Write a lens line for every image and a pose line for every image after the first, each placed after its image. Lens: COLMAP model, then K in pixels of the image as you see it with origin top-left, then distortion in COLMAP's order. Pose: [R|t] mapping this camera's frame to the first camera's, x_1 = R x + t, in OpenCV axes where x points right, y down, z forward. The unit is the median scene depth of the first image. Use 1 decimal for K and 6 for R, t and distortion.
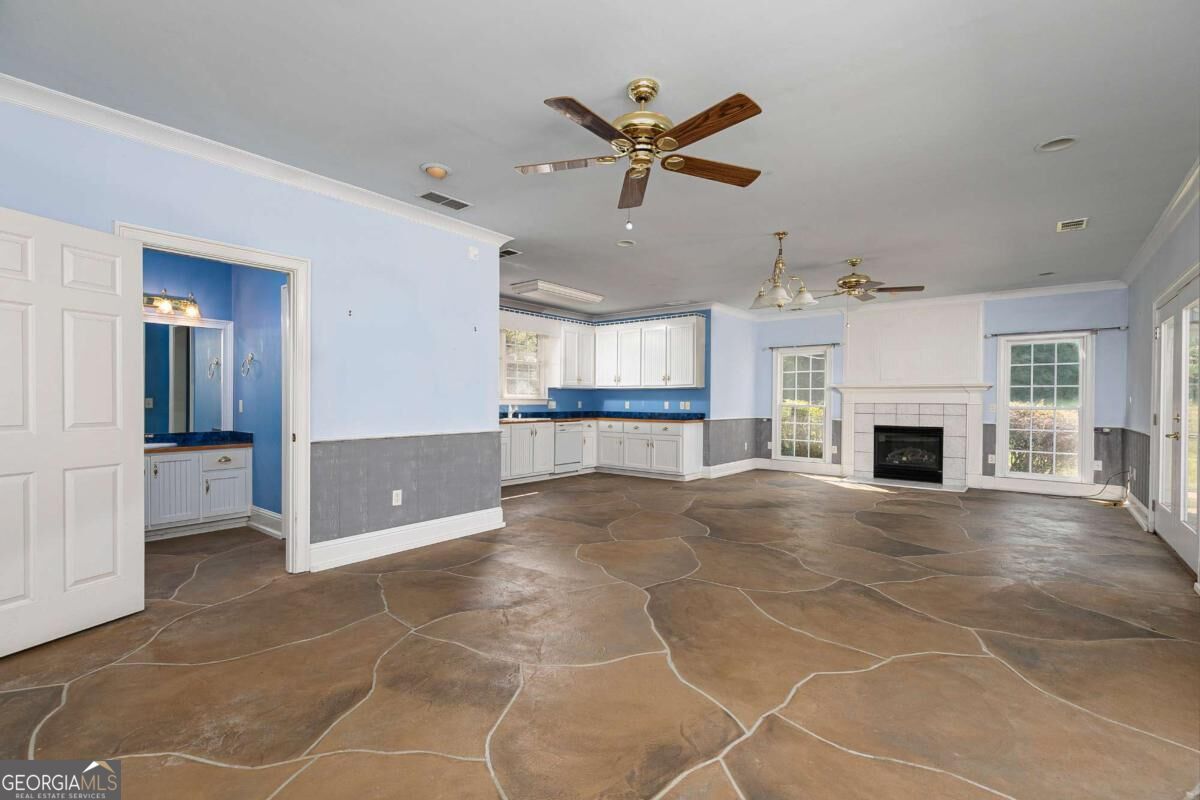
lens RADIAL K [[540.0, 0, 591.2], [0, 540.0, 404.2], [0, 0, 1]] dist [-0.000417, 0.000086]
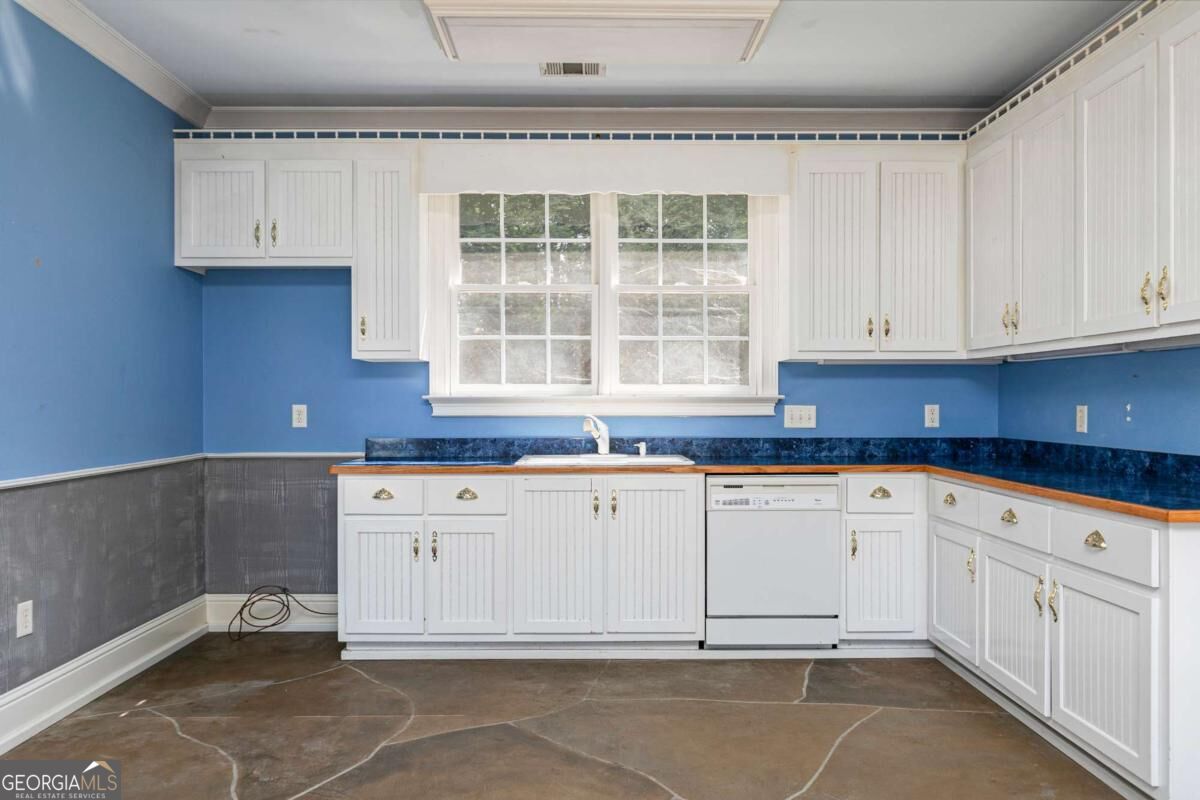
lens RADIAL K [[875.3, 0, 600.0], [0, 875.3, 400.0], [0, 0, 1]] dist [0.004948, 0.003454]
pose [[0.641936, -0.004075, -0.766747, 0.283892], [0.000090, 0.999986, -0.005240, -0.006348], [0.766758, 0.003295, 0.641928, 0.669692]]
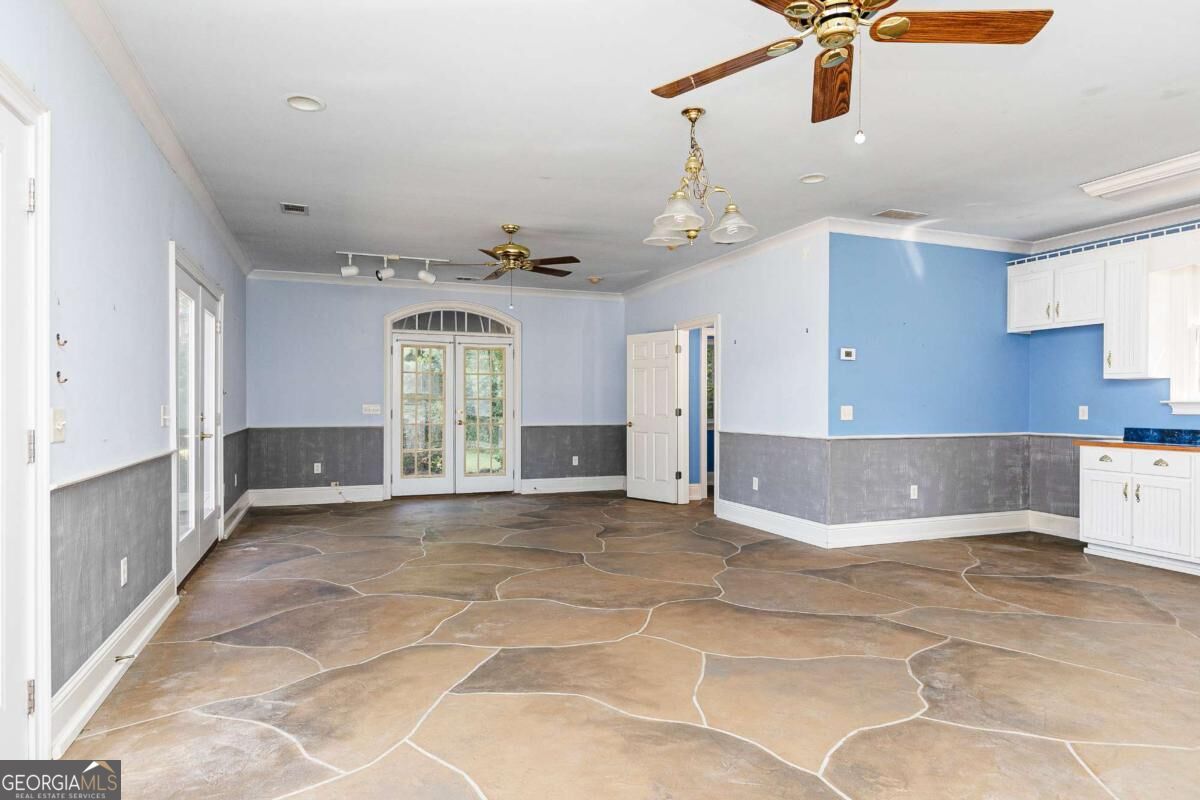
lens RADIAL K [[695.5, 0, 601.5], [0, 695.5, 405.8], [0, 0, 1]] dist [0.002987, 0.000115]
pose [[-0.486389, -0.004271, -0.873732, 0.650300], [-0.011815, 0.999929, 0.001690, -0.001674], [0.873663, 0.011145, -0.486404, 0.797357]]
